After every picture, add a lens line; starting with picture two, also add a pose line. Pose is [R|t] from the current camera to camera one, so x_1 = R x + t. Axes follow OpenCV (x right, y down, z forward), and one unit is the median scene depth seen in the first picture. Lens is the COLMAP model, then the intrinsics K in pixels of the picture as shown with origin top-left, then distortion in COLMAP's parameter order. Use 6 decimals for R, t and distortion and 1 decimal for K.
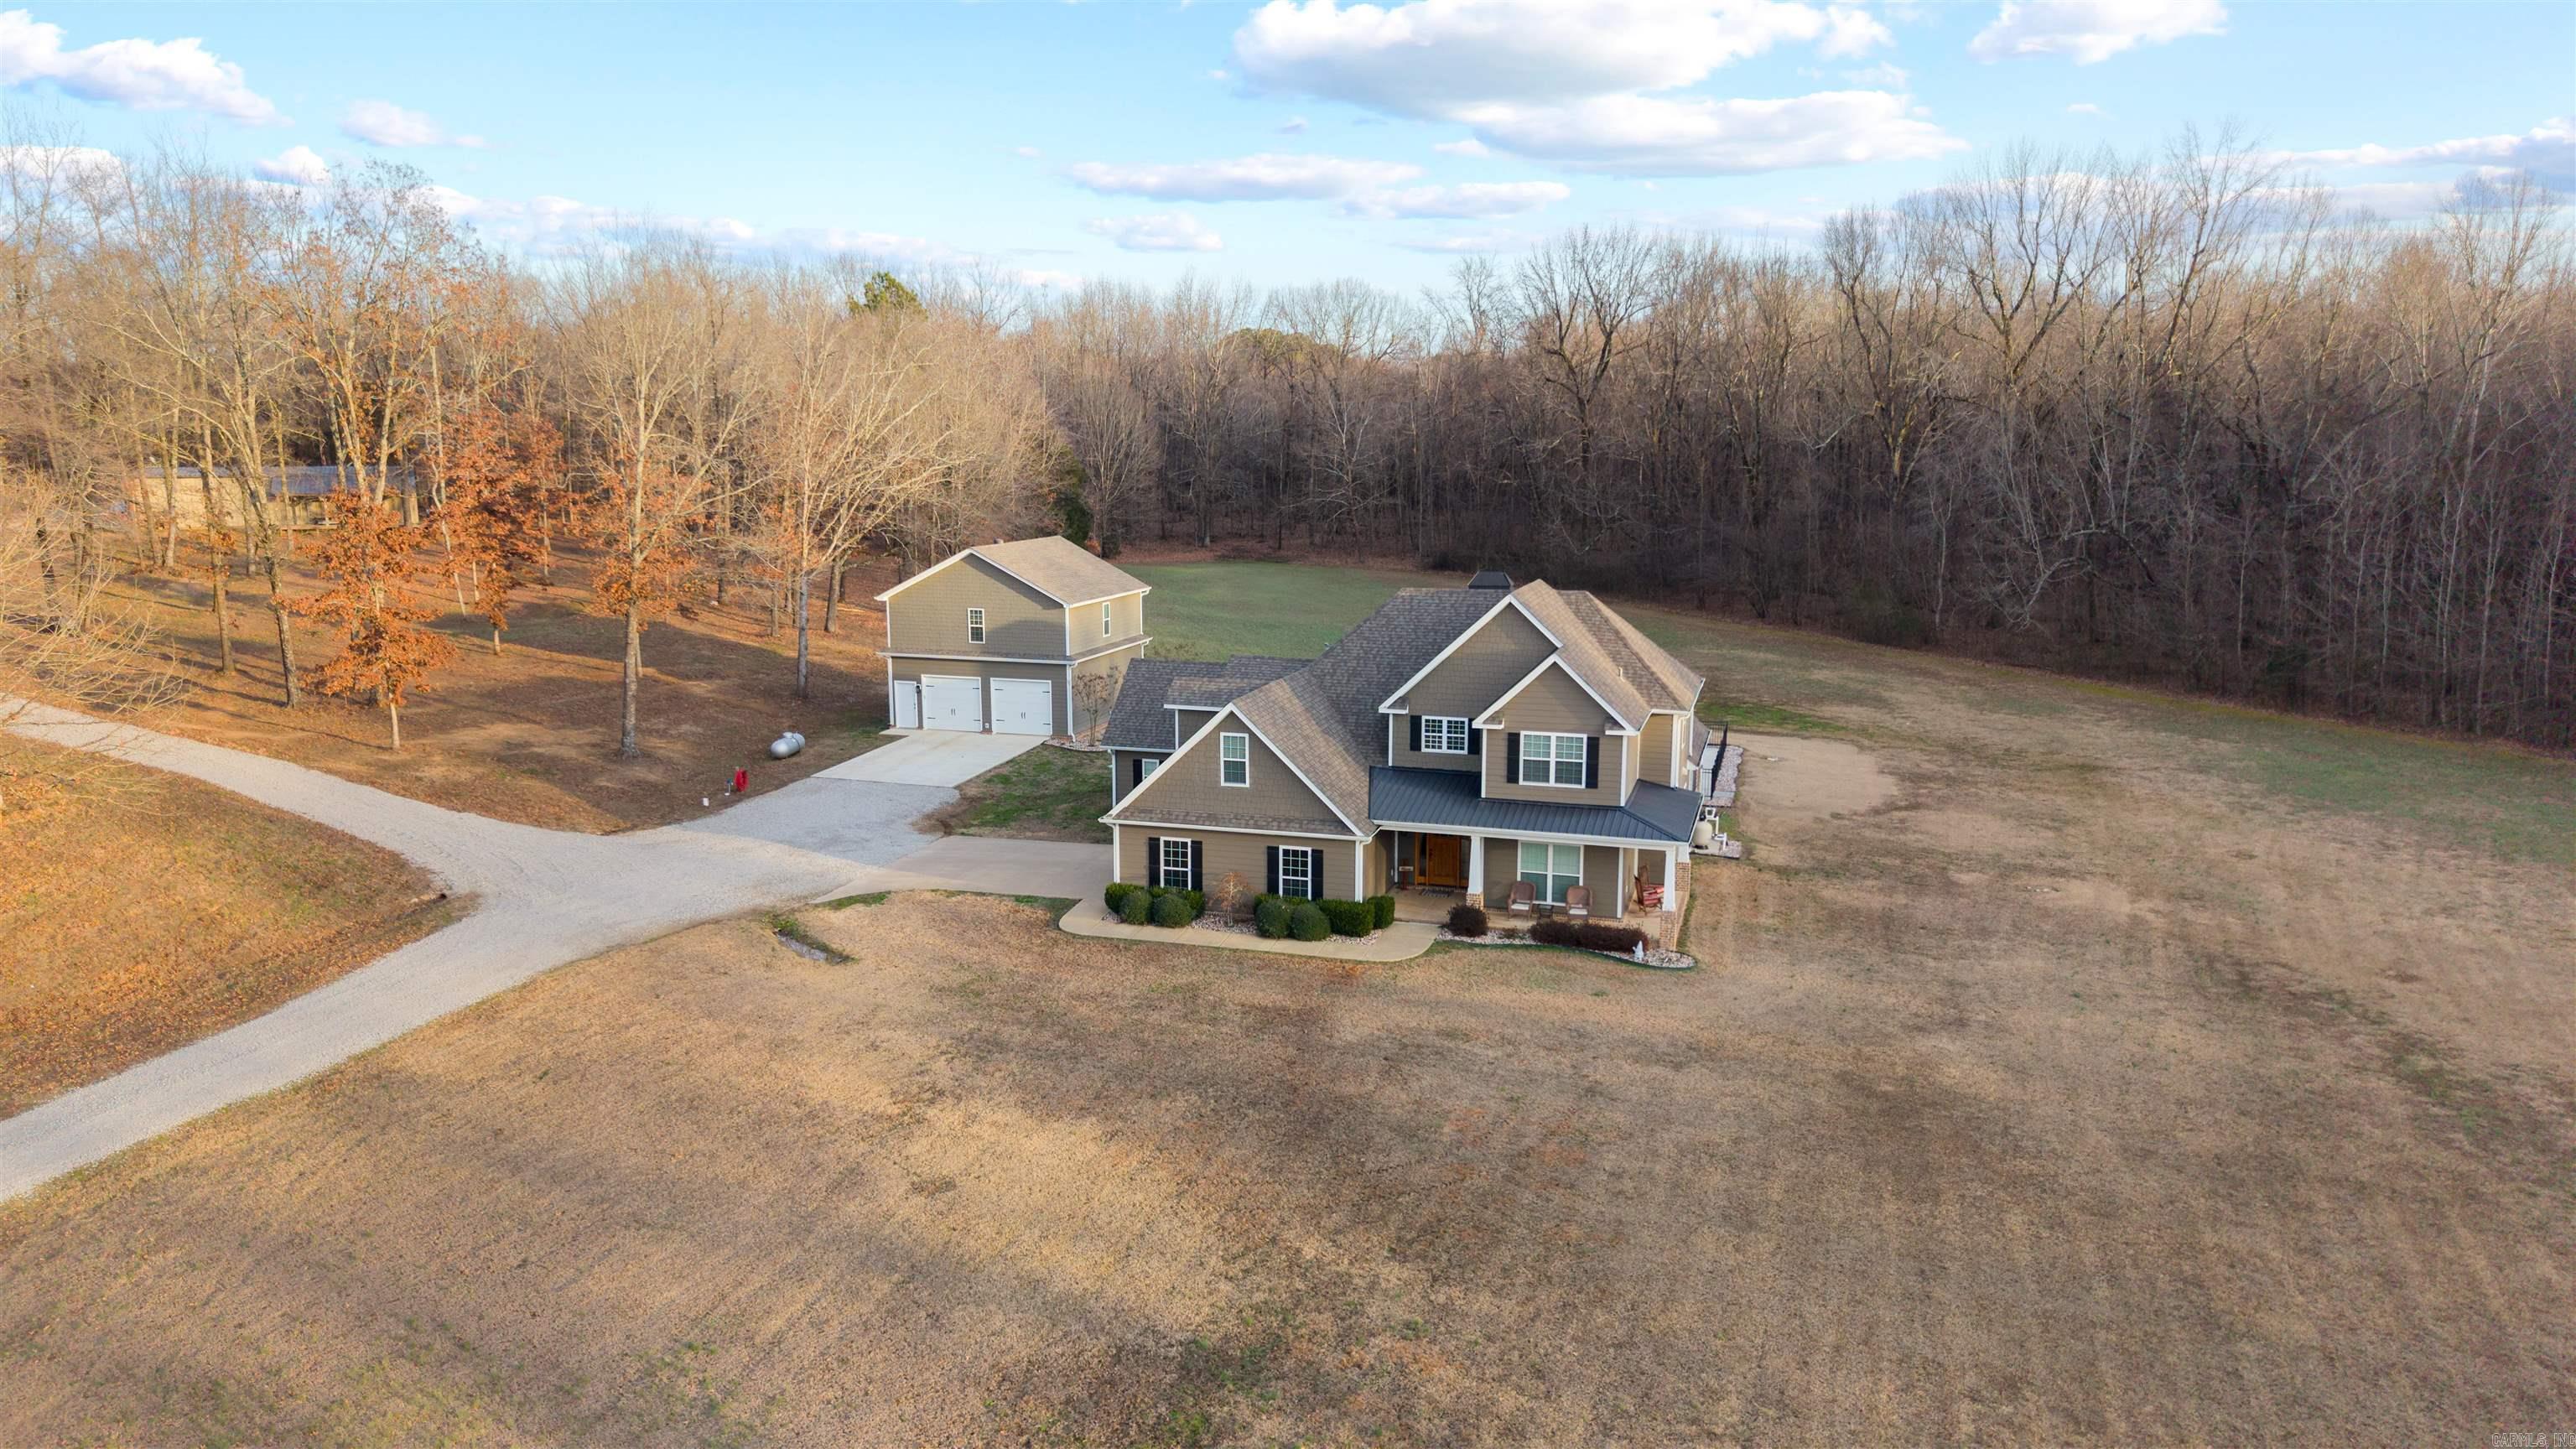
lens RADIAL K [[1751.8, 0, 1288.0], [0, 1751.8, 724.5], [0, 0, 1]] dist [0.000562, -0.000673]
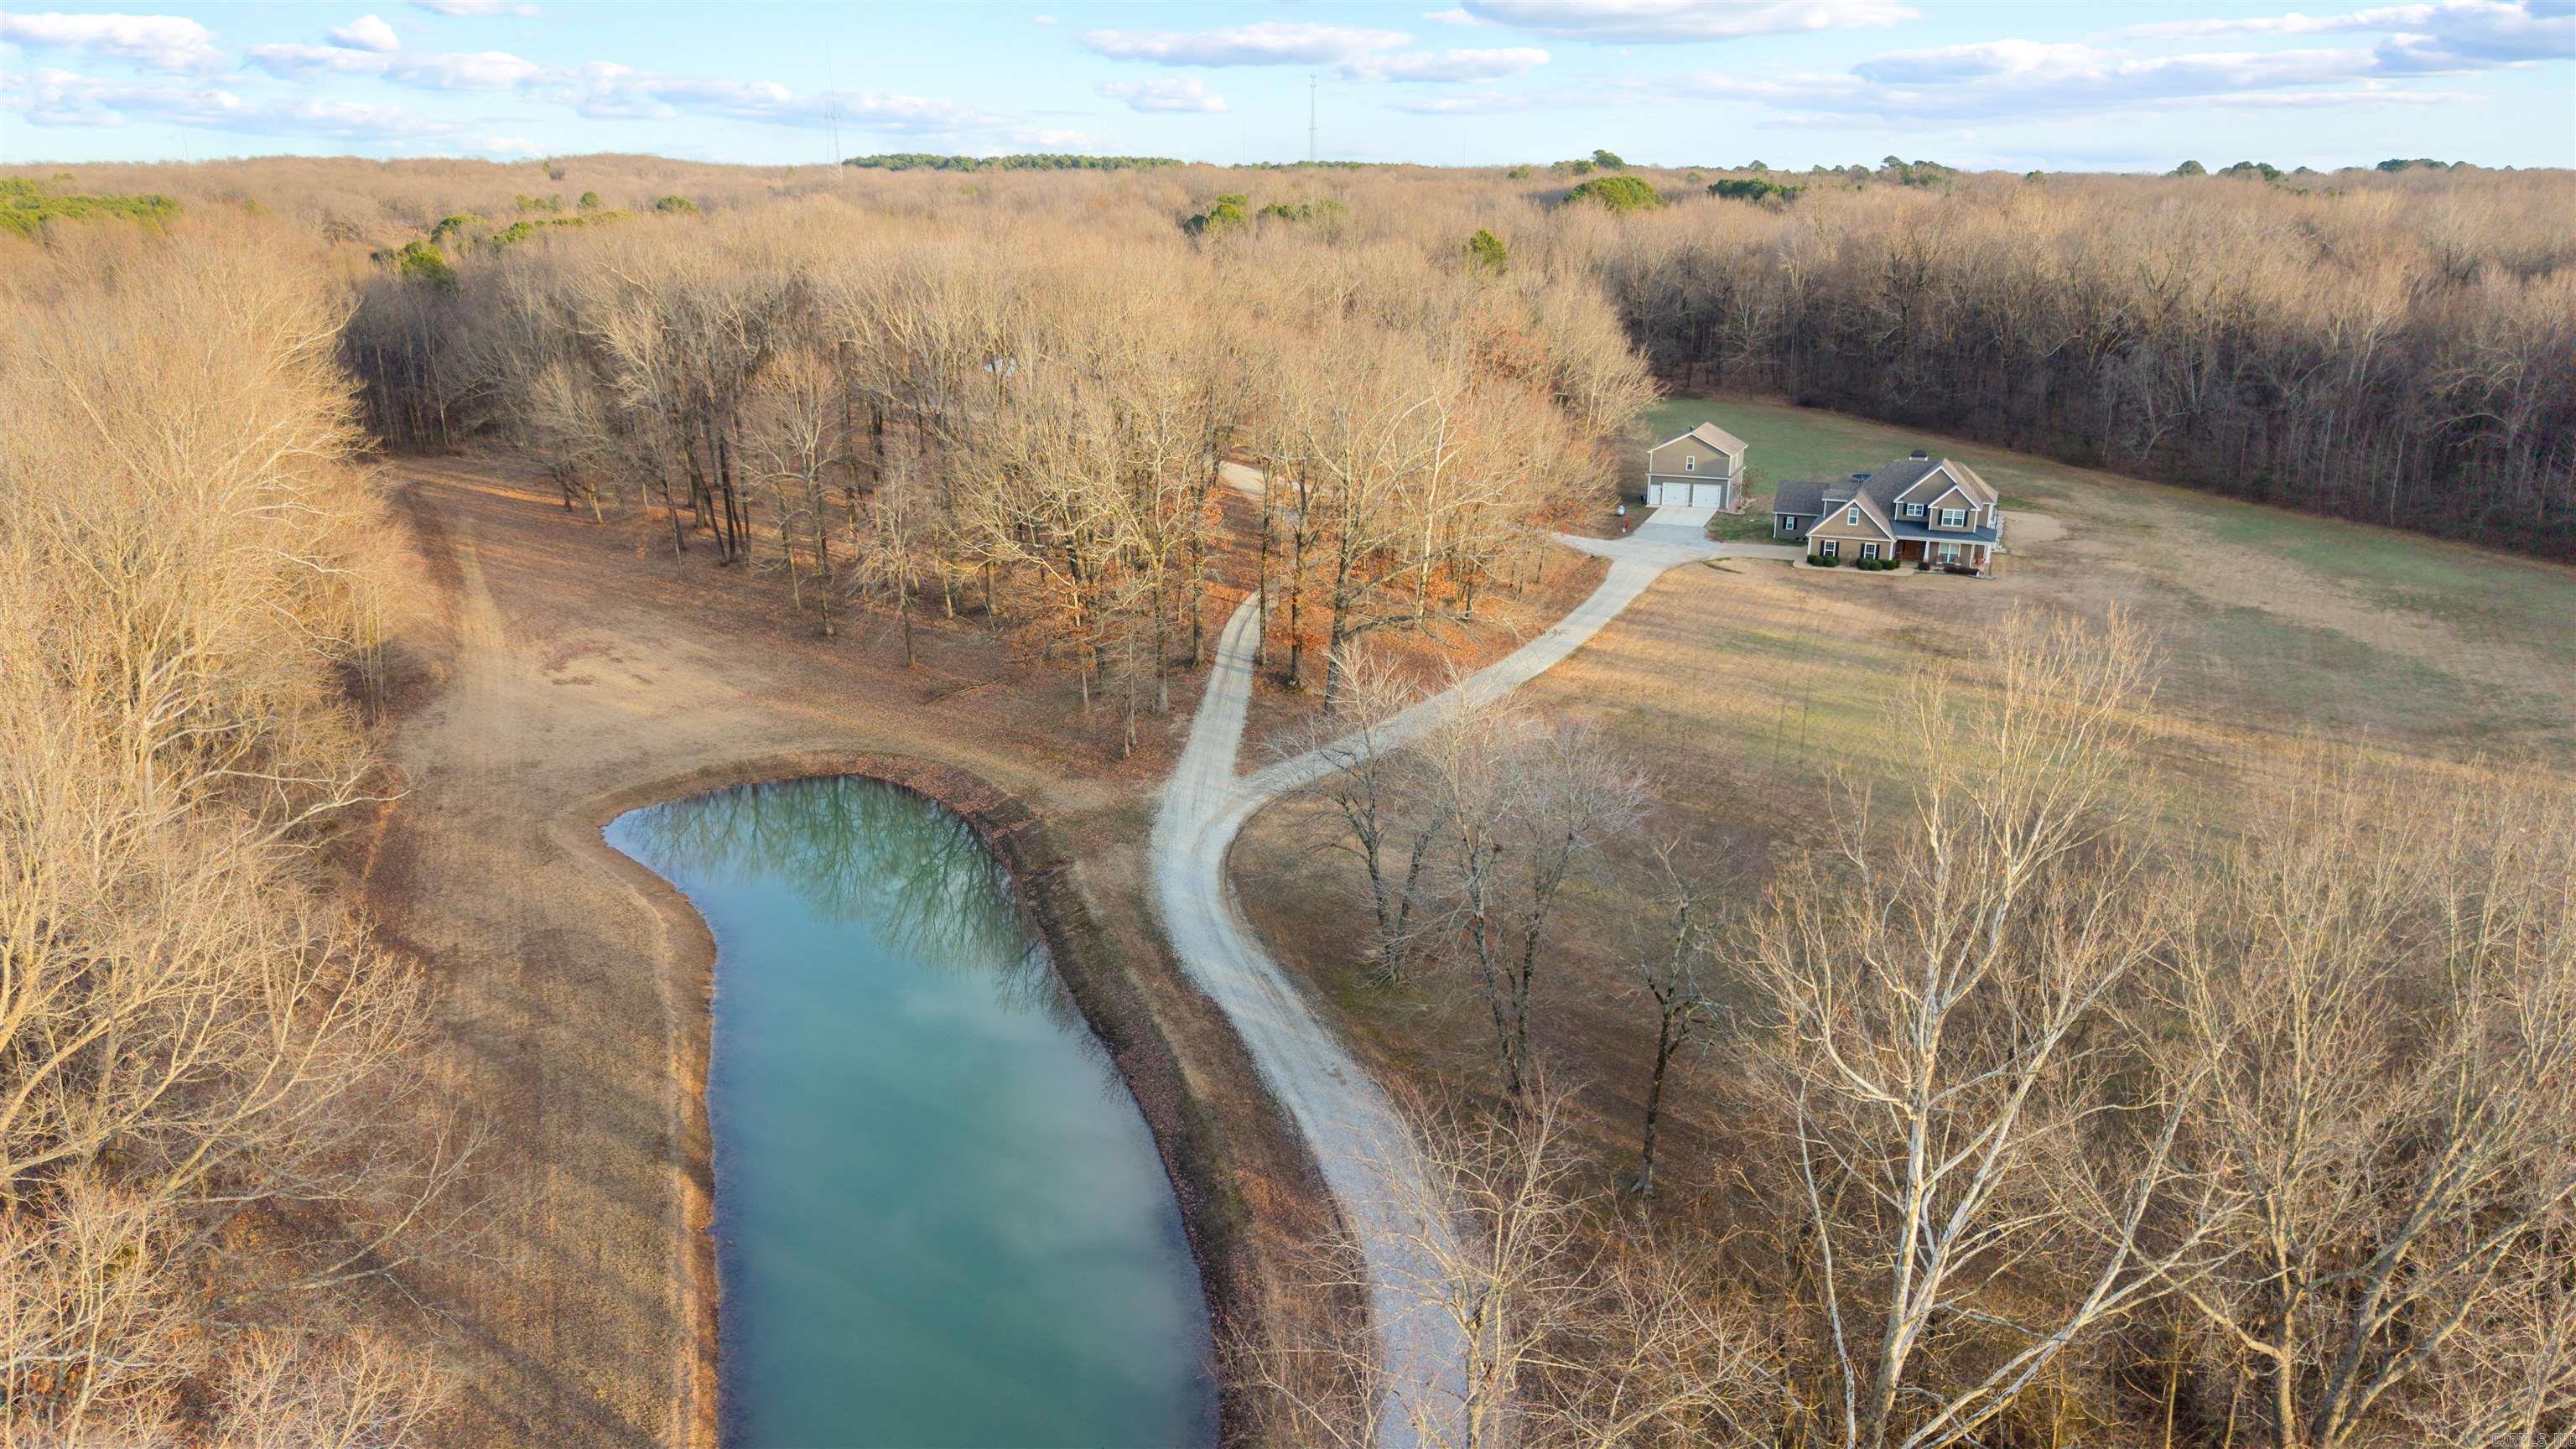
lens RADIAL K [[1794.6, 0, 1288.0], [0, 1794.6, 724.5], [0, 0, 1]] dist [-0.002608, -0.001013]
pose [[0.994930, 0.023732, -0.097730, -0.661497], [-0.011055, 0.991677, 0.128272, -0.012206], [0.099961, -0.126542, 0.986912, -2.200961]]
